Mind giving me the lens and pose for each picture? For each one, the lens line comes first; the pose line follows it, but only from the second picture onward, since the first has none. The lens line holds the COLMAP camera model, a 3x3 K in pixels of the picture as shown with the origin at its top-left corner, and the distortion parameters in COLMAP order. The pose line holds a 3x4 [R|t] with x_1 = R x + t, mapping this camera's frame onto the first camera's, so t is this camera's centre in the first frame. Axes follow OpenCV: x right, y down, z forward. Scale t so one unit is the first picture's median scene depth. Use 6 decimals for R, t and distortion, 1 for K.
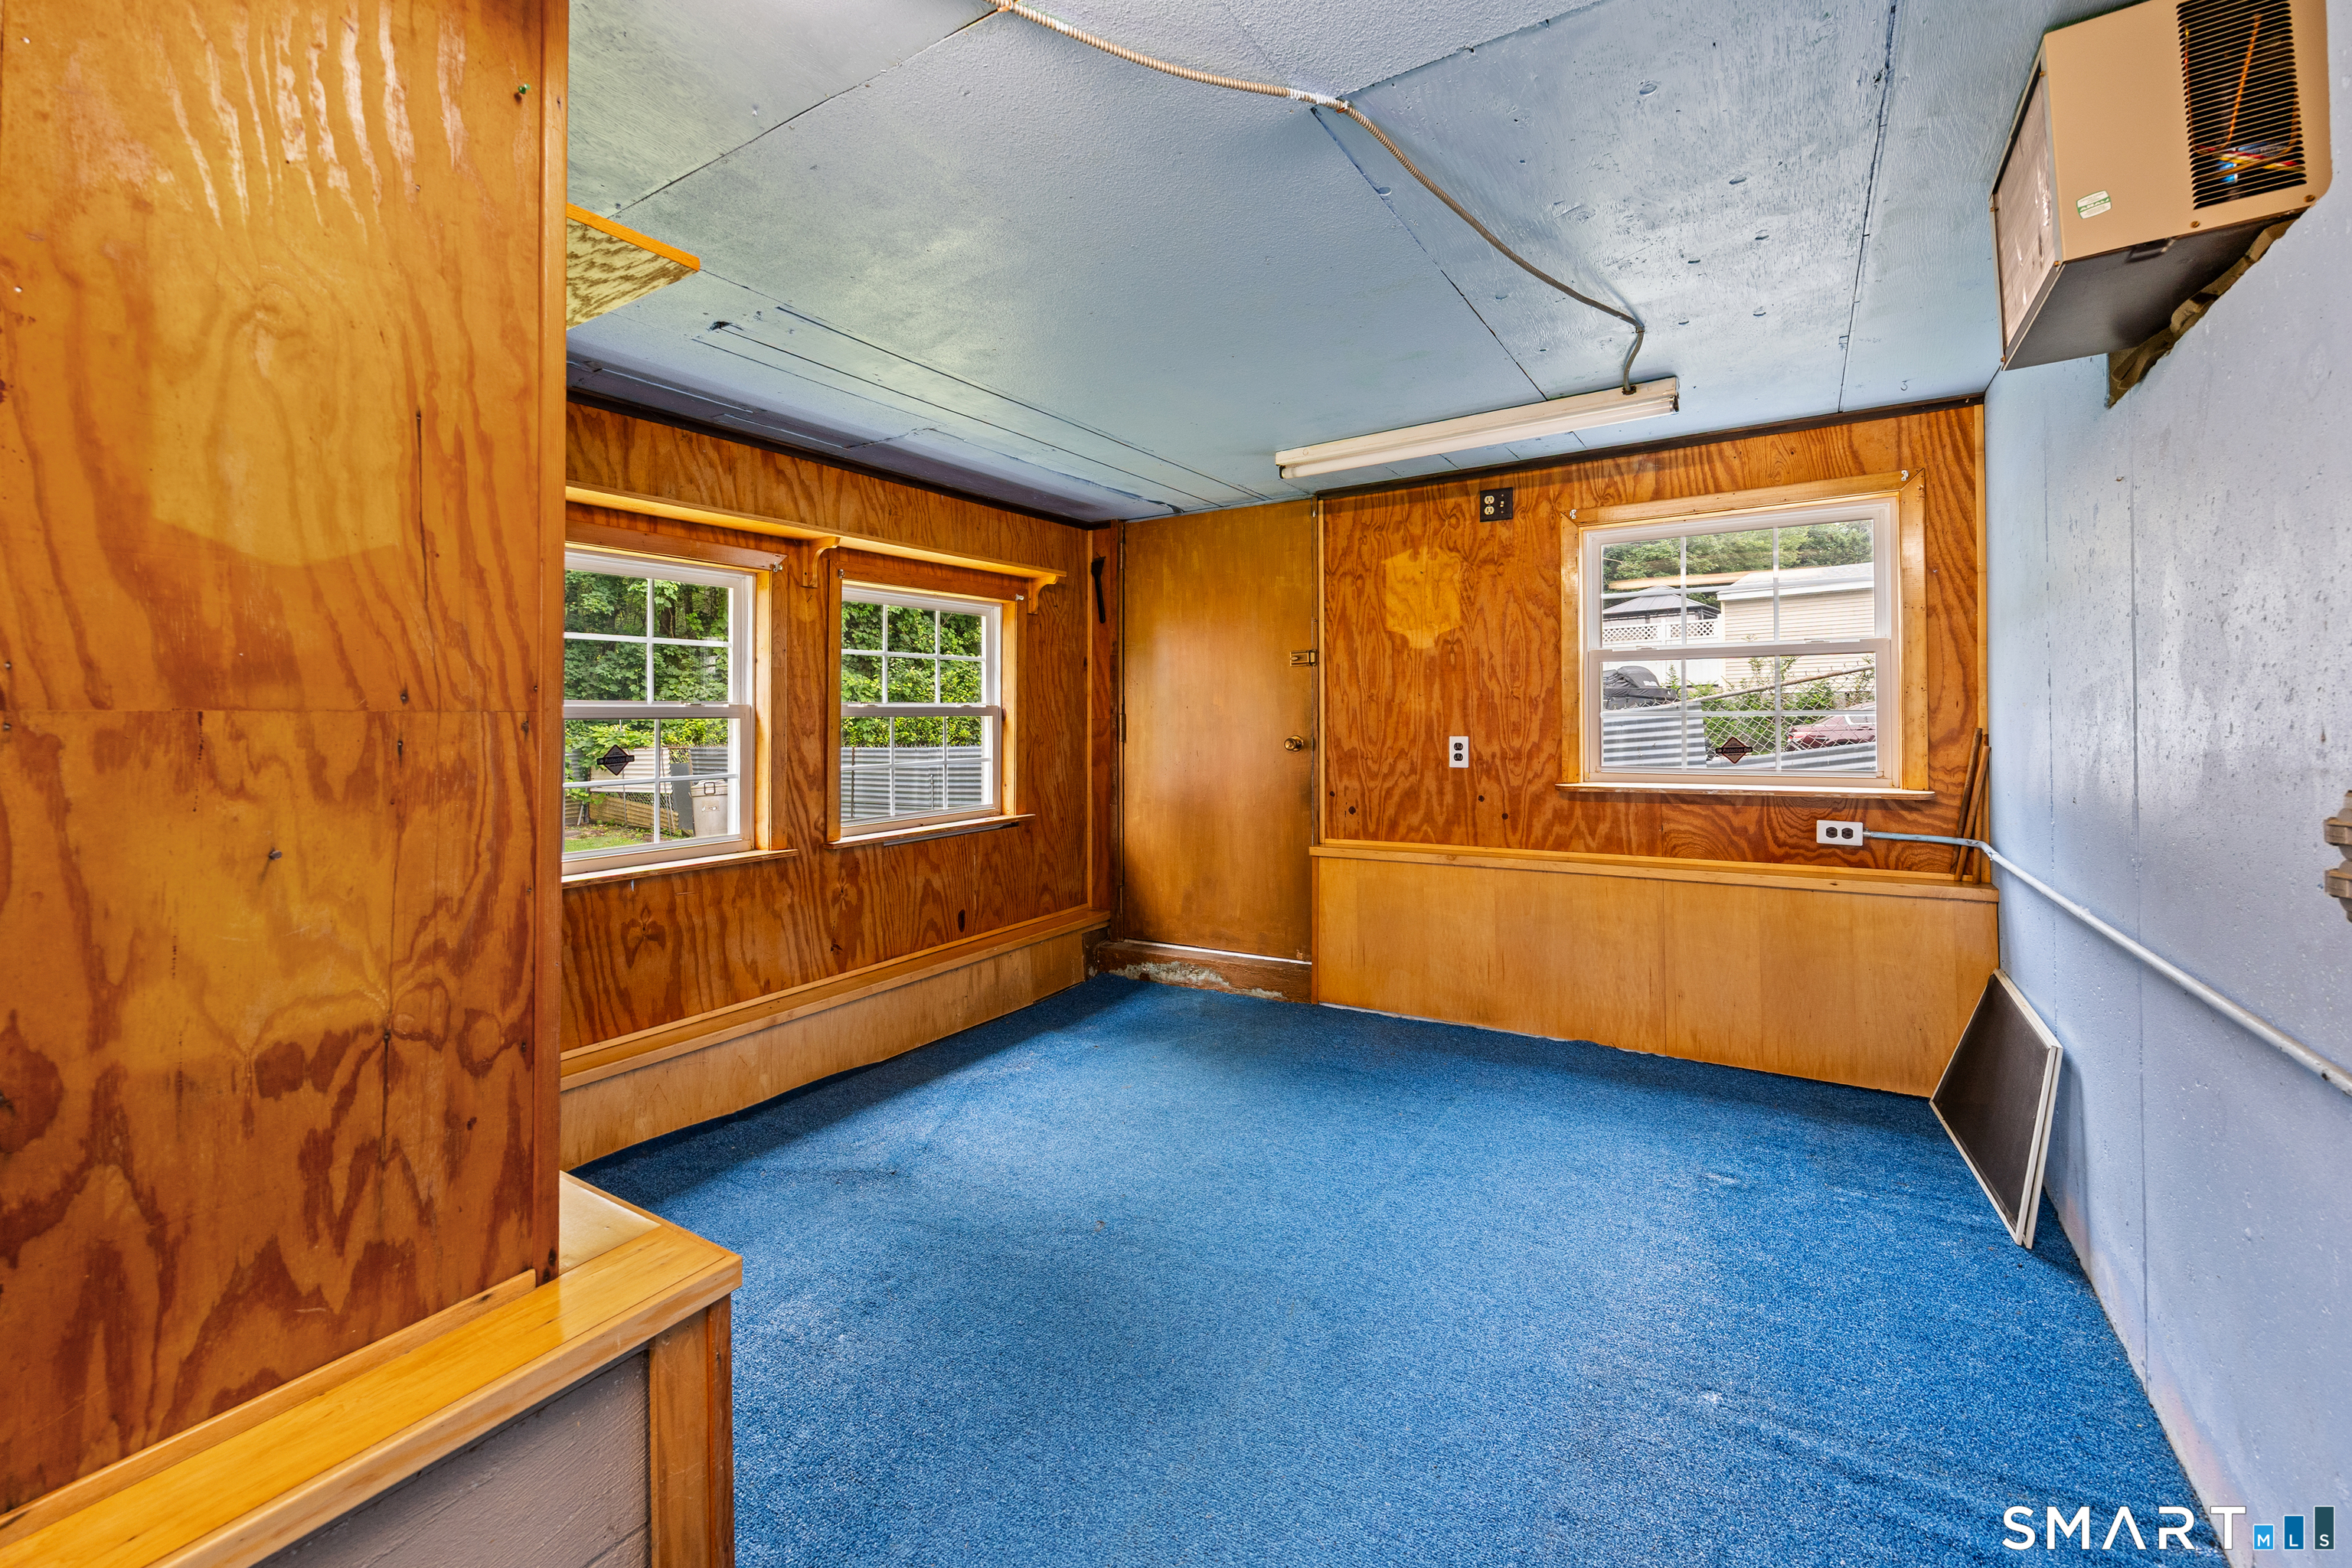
lens RADIAL K [[963.3, 0, 1172.6], [0, 963.3, 707.7], [0, 0, 1]] dist [-0.001250, -0.000281]
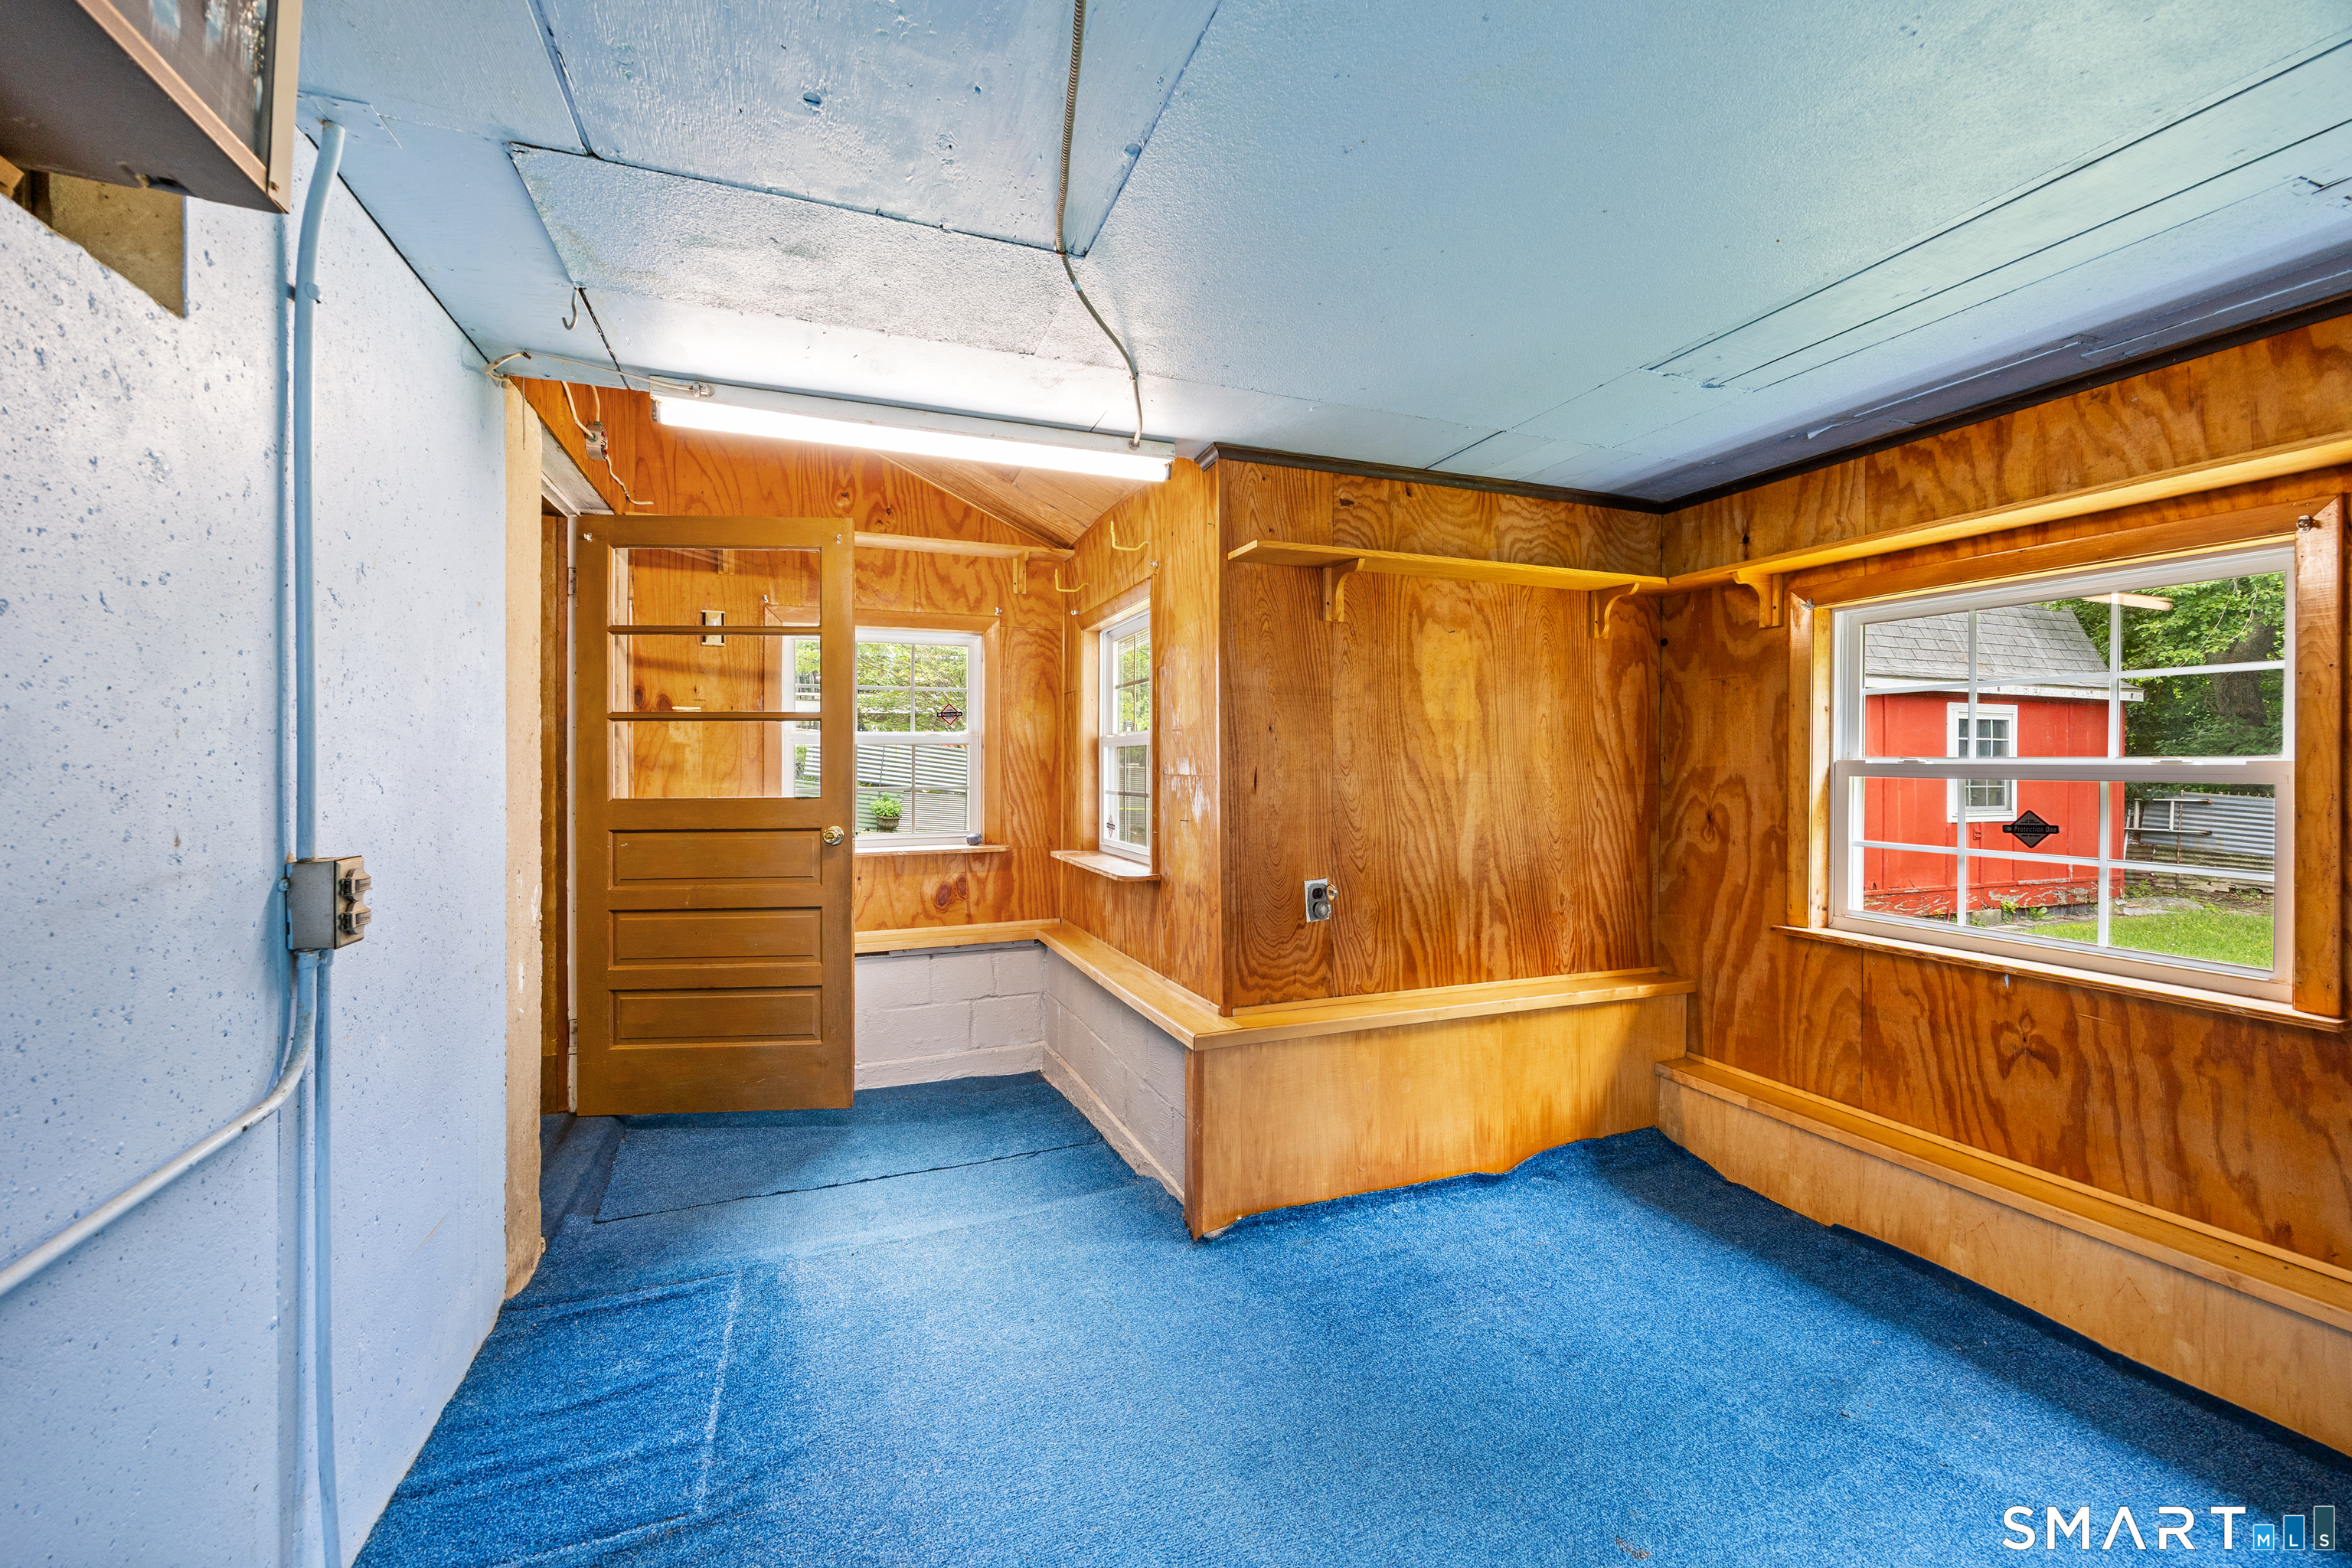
lens RADIAL K [[911.0, 0, 1167.3], [0, 911.0, 757.7], [0, 0, 1]] dist [-0.000528, 0.000117]
pose [[-0.588849, 0.006145, -0.808220, 0.497148], [0.013351, 0.999909, -0.002125, -0.015560], [0.808133, -0.012042, -0.588877, 0.879387]]
